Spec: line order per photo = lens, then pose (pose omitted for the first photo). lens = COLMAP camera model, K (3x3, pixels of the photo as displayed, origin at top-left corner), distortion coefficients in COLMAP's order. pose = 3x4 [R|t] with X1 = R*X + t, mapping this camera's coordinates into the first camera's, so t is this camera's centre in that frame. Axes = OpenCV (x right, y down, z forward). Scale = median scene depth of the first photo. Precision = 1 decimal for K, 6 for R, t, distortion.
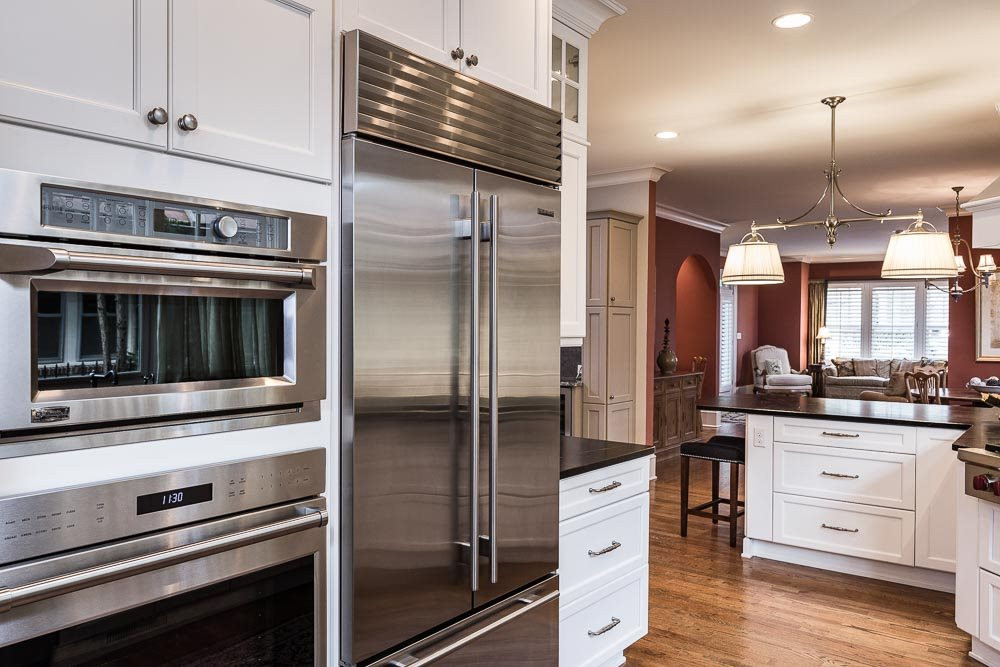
lens RADIAL K [[768.2, 0, 500.0], [0, 768.2, 333.5], [0, 0, 1]] dist [0.006871, 0.004047]
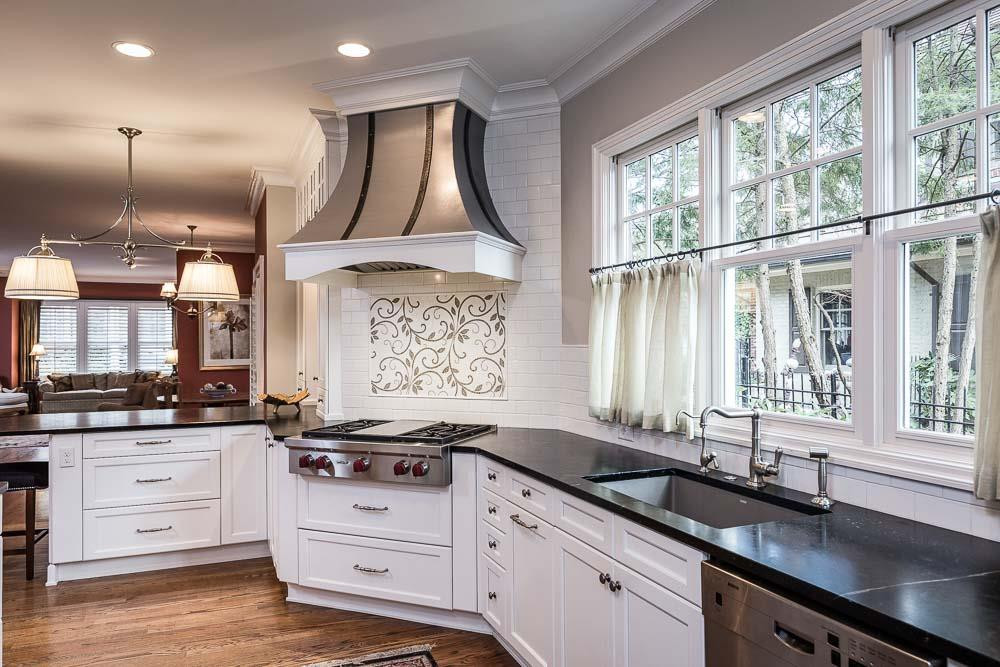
lens RADIAL K [[678.8, 0, 500.0], [0, 678.8, 333.5], [0, 0, 1]] dist [-0.001573, -0.000769]
pose [[0.502797, 0.001886, 0.864402, -0.123917], [0.017236, 0.999777, -0.012207, -0.001403], [-0.864233, 0.021037, 0.502652, 0.087480]]
